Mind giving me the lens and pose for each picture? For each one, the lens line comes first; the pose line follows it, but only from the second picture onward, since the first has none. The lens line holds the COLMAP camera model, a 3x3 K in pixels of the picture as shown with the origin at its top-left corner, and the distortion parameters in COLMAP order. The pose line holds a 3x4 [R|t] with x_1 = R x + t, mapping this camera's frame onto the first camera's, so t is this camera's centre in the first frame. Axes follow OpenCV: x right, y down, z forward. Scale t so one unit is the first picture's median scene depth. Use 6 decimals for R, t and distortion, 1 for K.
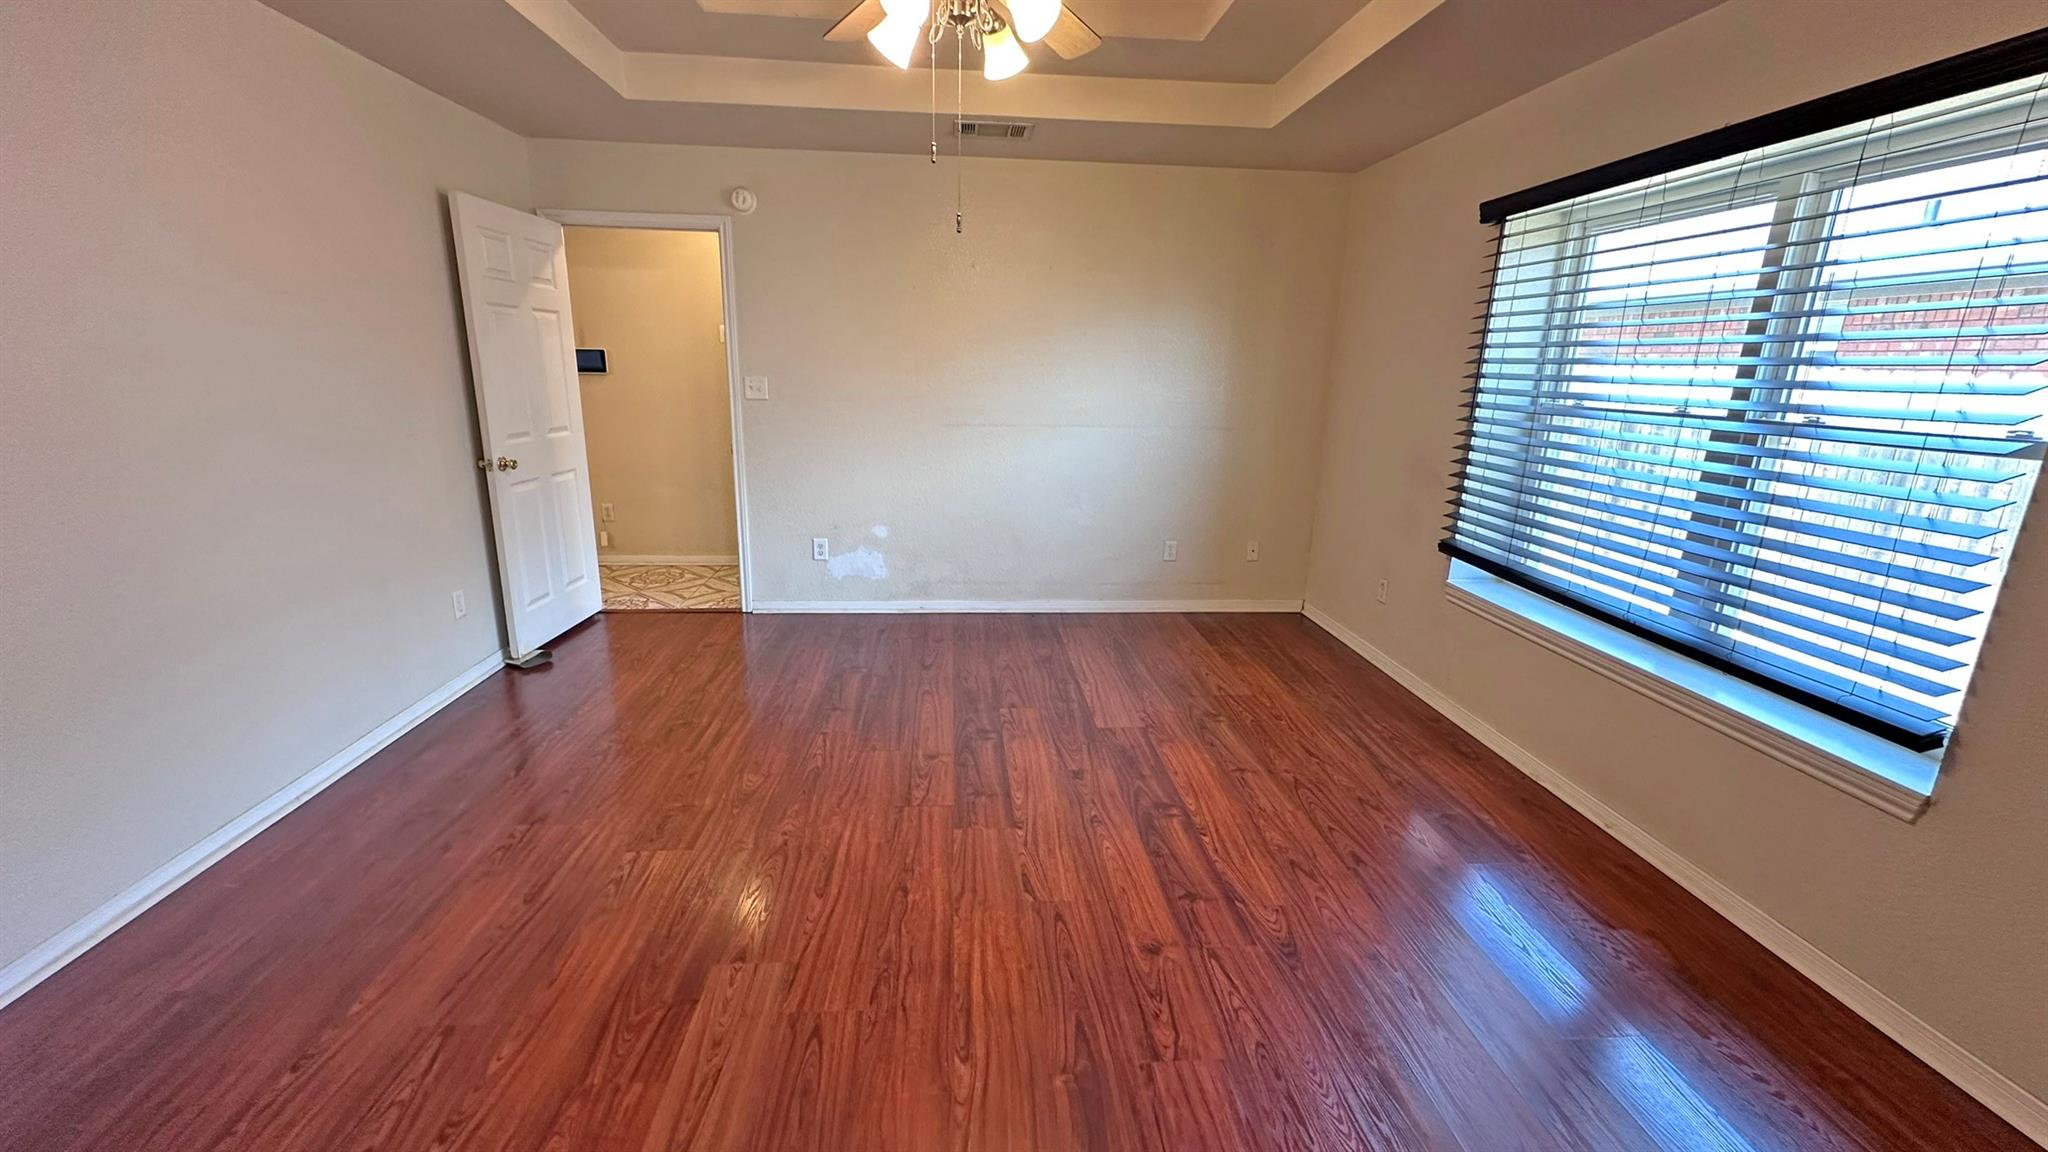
lens RADIAL K [[815.5, 0, 1027.1], [0, 815.5, 579.5], [0, 0, 1]] dist [-0.002282, 0.000271]
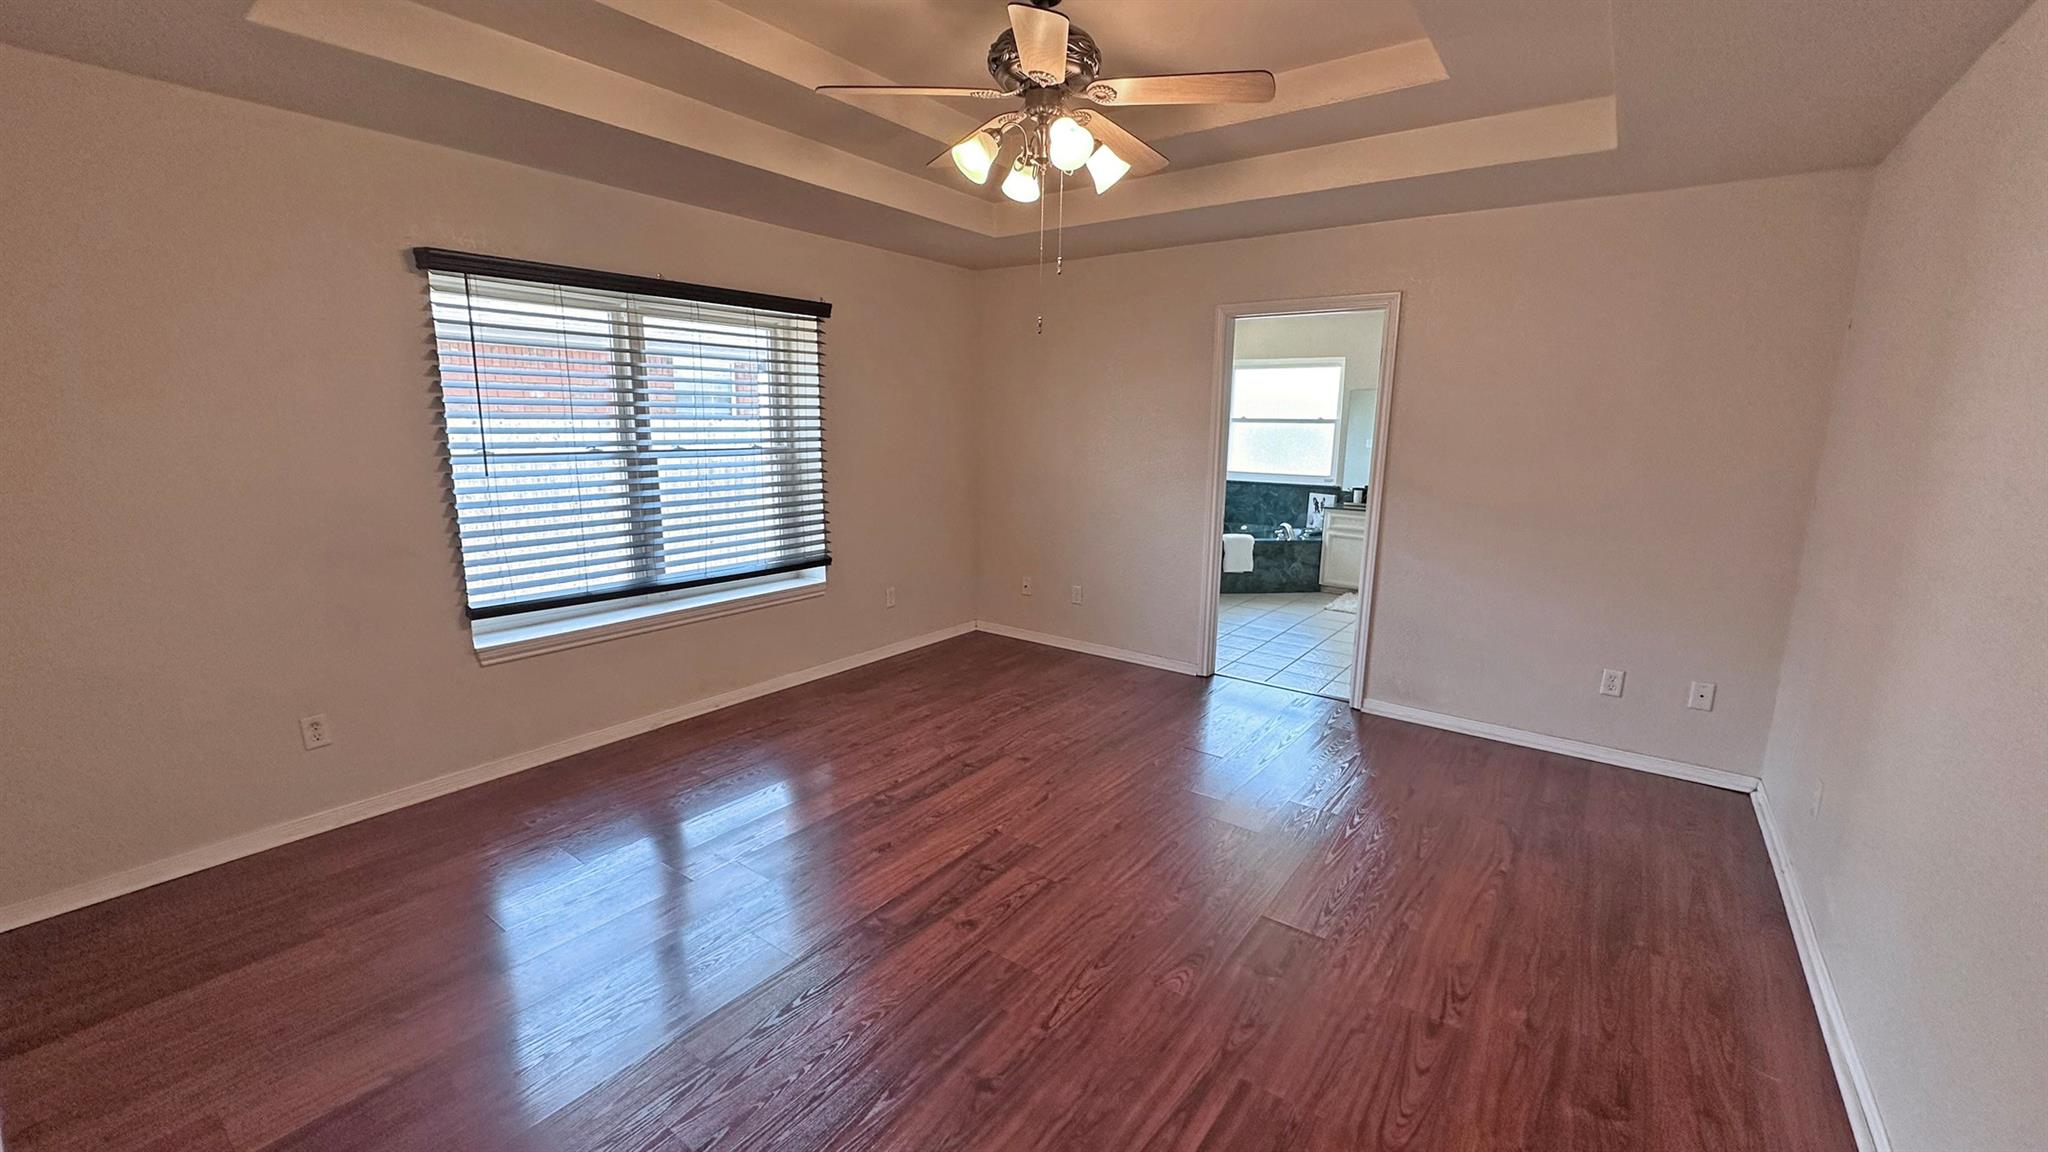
lens RADIAL K [[815.5, 0, 1023.8], [0, 815.5, 572.3], [0, 0, 1]] dist [-0.002282, 0.000271]
pose [[-0.747095, -0.158426, 0.645562, -0.685563], [0.141964, 0.910747, 0.387796, -0.445737], [-0.649380, 0.381367, -0.657924, 1.497748]]
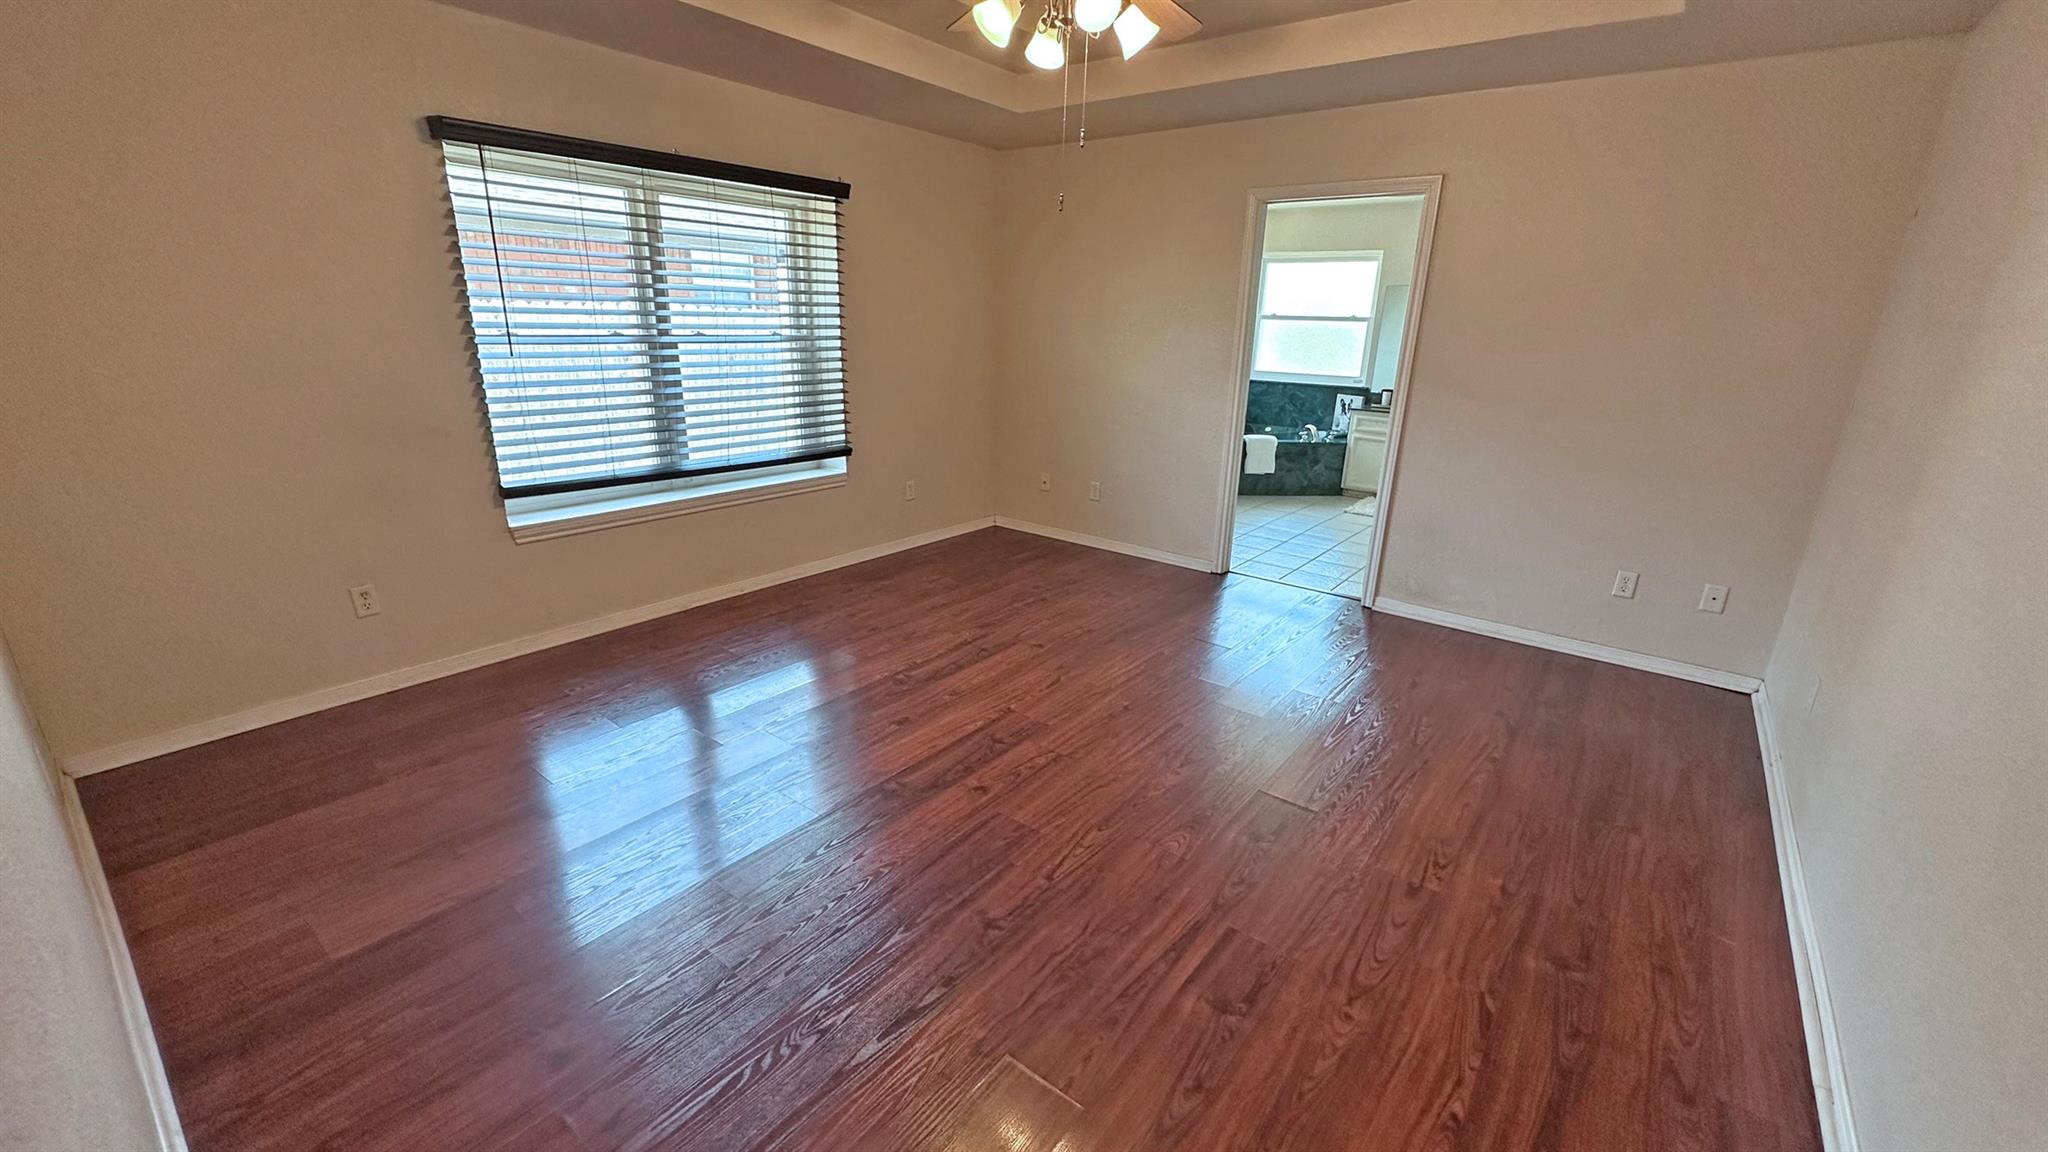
lens RADIAL K [[815.5, 0, 1023.9], [0, 815.5, 570.8], [0, 0, 1]] dist [-0.002282, 0.000271]
pose [[-0.726631, -0.246517, 0.641278, -0.707843], [0.135828, 0.863438, 0.485824, -0.432153], [-0.673468, 0.440118, -0.593917, 1.514873]]
